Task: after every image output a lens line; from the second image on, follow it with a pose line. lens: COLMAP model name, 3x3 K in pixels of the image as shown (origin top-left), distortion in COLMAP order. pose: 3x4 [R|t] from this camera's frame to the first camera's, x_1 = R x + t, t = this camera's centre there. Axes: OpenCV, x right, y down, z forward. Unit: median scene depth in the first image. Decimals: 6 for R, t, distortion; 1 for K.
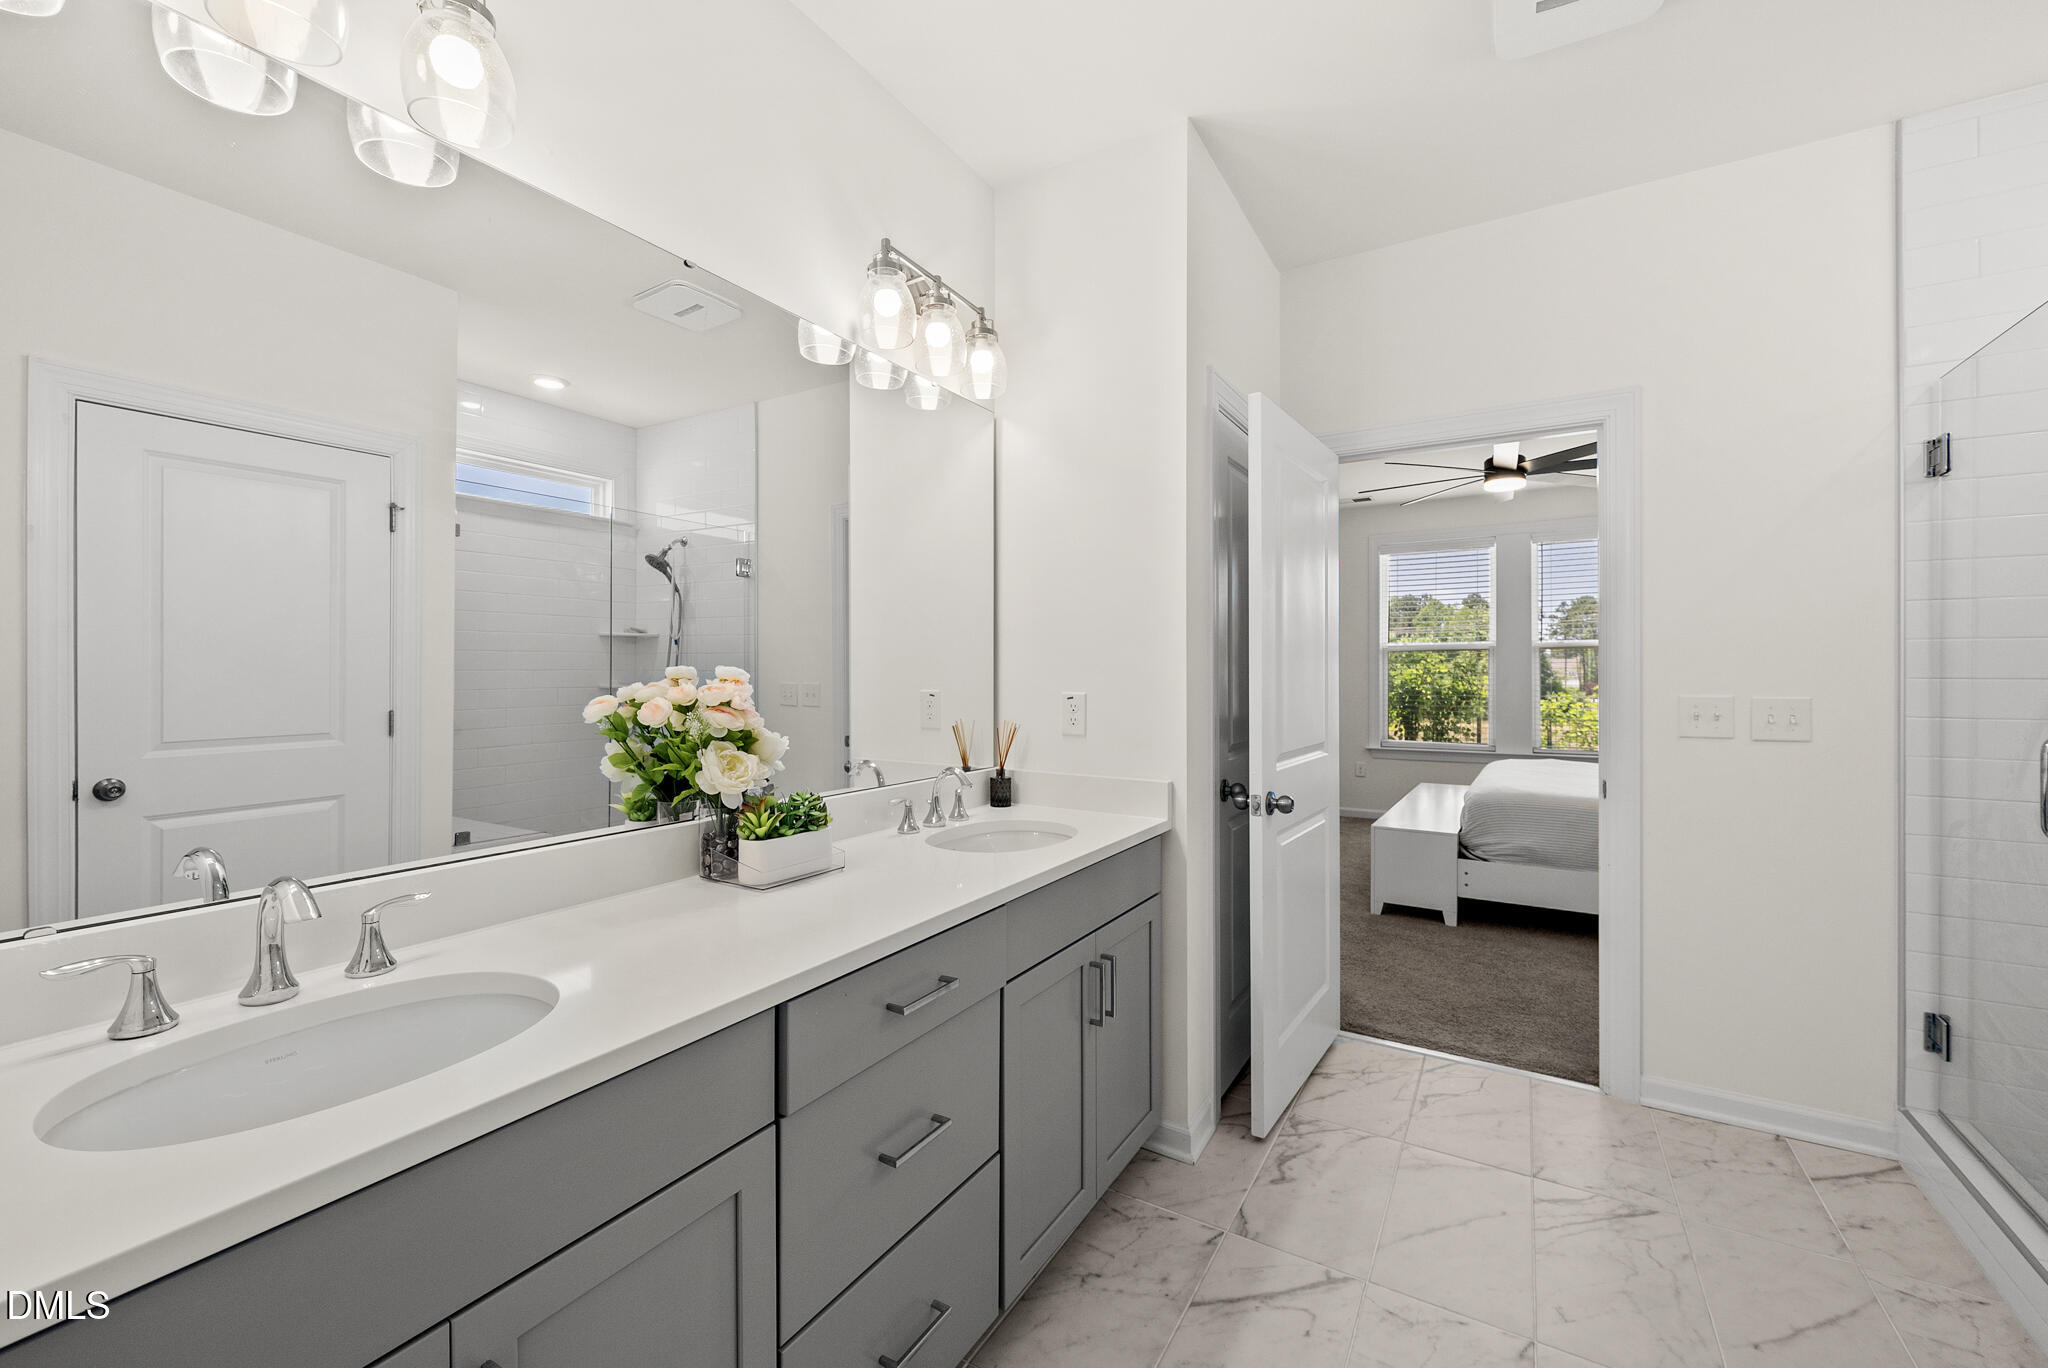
lens RADIAL K [[835.3, 0, 1025.2], [0, 835.3, 667.1], [0, 0, 1]] dist [0.019825, 0.000047]
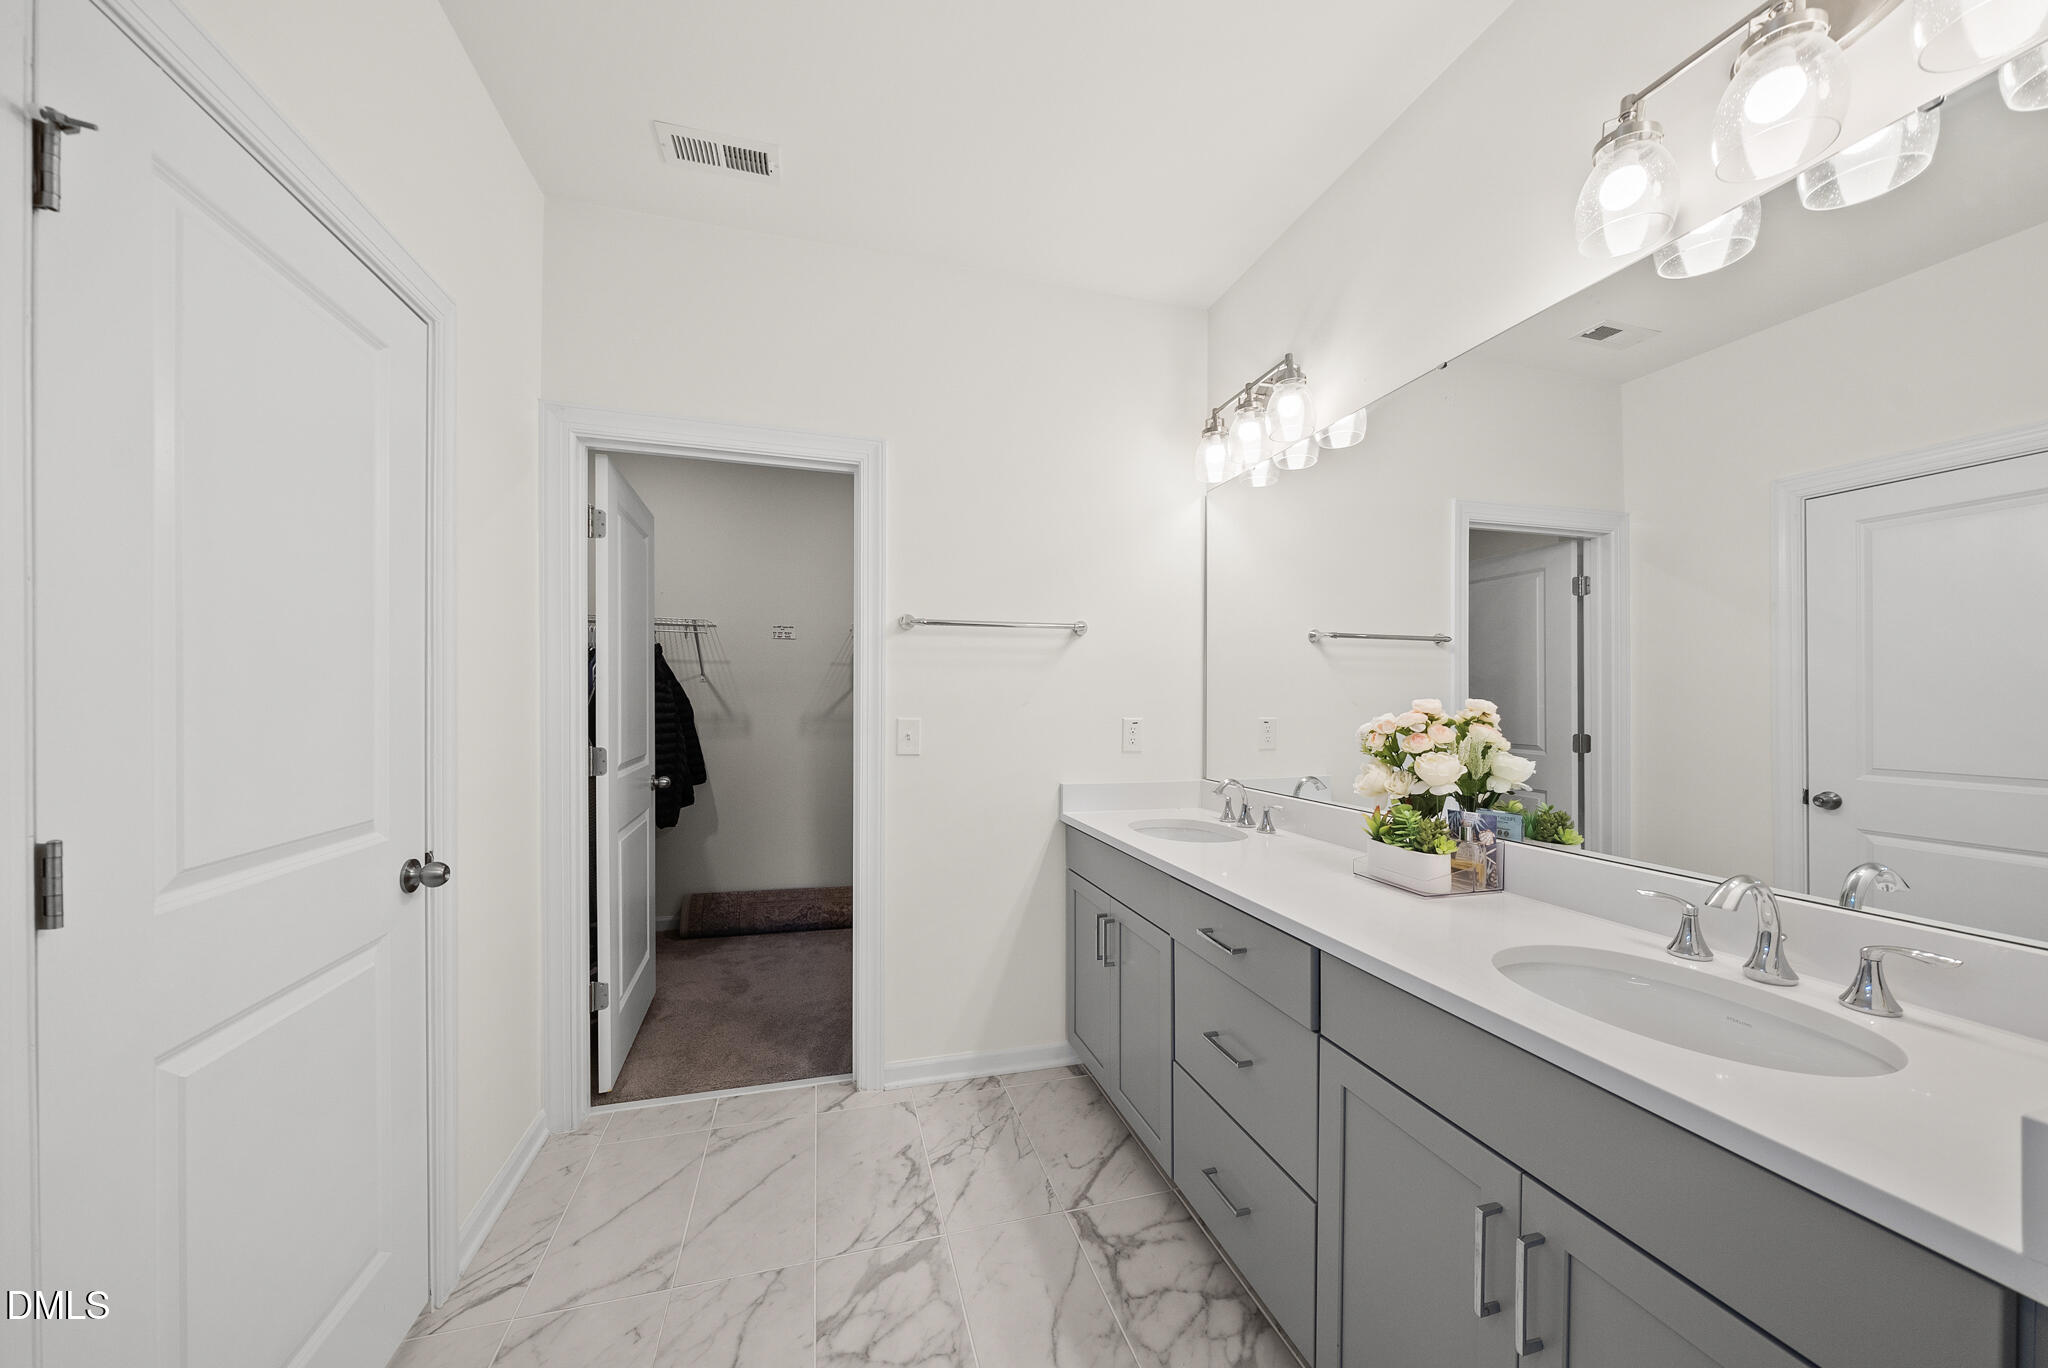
lens RADIAL K [[702.7, 0, 1020.7], [0, 702.7, 691.7], [0, 0, 1]] dist [-0.008413, 0.000048]
pose [[-0.684780, -0.017282, -0.728545, 0.570115], [0.002588, 0.999655, -0.026146, 0.009251], [0.728745, -0.019790, -0.684499, 0.947886]]
